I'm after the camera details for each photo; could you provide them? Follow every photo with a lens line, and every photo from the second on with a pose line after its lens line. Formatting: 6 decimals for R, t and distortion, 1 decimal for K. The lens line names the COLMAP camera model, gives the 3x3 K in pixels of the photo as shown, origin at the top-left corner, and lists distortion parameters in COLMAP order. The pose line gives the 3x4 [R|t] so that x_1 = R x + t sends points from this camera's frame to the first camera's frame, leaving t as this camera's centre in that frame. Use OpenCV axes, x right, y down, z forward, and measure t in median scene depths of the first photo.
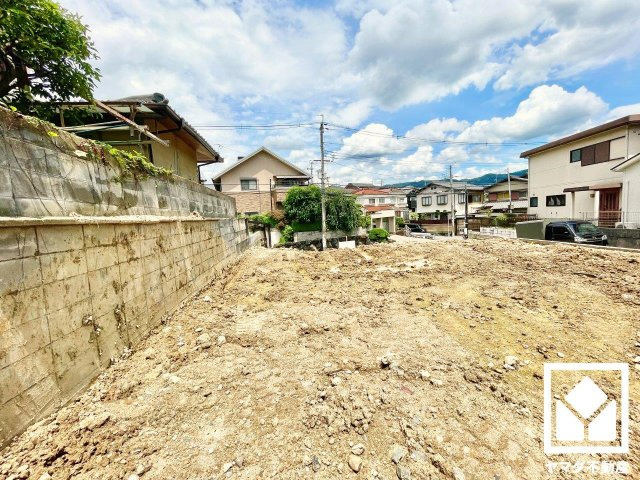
lens RADIAL K [[261.0, 0, 319.6], [0, 261.0, 237.5], [0, 0, 1]] dist [-0.001660, 0.000036]
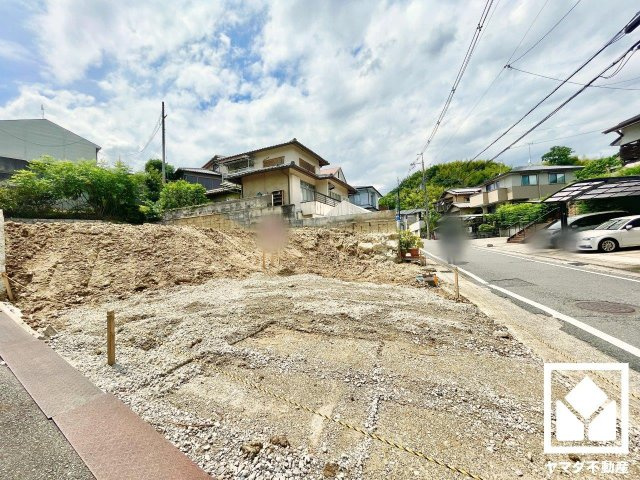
lens RADIAL K [[261.0, 0, 322.5], [0, 261.0, 237.6], [0, 0, 1]] dist [-0.001660, 0.000036]
pose [[-0.549144, 0.057681, -0.833735, 0.315919], [0.005615, 0.997847, 0.065337, 0.002518], [0.835709, 0.031198, -0.548286, 0.818708]]
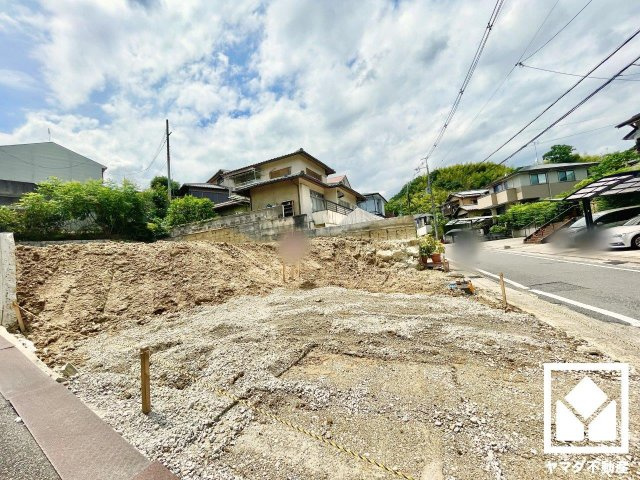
lens RADIAL K [[261.0, 0, 322.8], [0, 261.0, 237.5], [0, 0, 1]] dist [-0.001660, 0.000036]
pose [[-0.555807, 0.053180, -0.829609, 0.314332], [0.051735, 0.998230, 0.029328, 0.002045], [0.829700, -0.026619, -0.557574, 0.789909]]
